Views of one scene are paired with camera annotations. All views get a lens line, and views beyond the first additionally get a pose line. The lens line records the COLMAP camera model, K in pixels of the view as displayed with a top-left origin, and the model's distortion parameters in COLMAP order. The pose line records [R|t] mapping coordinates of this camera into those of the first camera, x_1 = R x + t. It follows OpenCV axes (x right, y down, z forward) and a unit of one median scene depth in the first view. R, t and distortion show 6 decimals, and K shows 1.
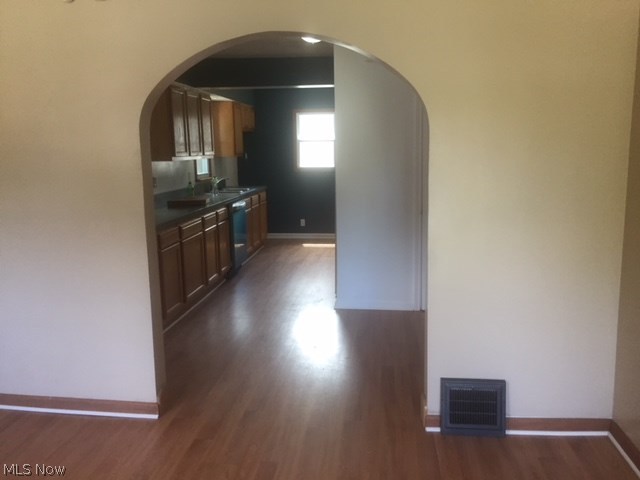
lens RADIAL K [[552.2, 0, 320.0], [0, 552.2, 240.0], [0, 0, 1]] dist [0.087538, -0.119259]
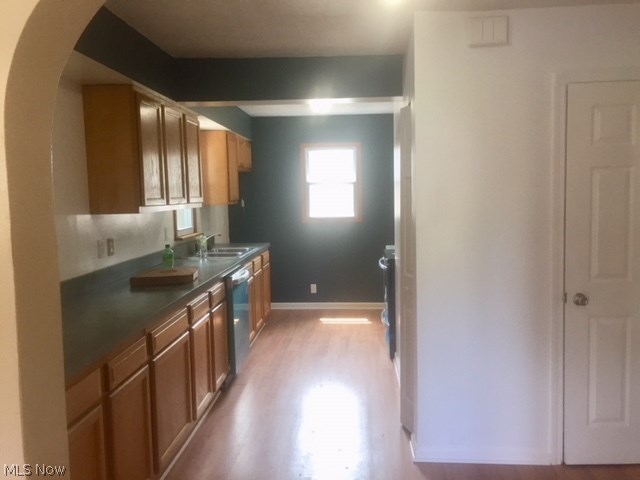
lens RADIAL K [[552.2, 0, 320.0], [0, 552.2, 240.0], [0, 0, 1]] dist [0.087538, -0.119259]
pose [[0.998928, -0.009763, 0.045247, -0.073798], [0.013429, 0.996588, -0.081431, -0.046993], [-0.044298, 0.081952, 0.995651, 0.298496]]
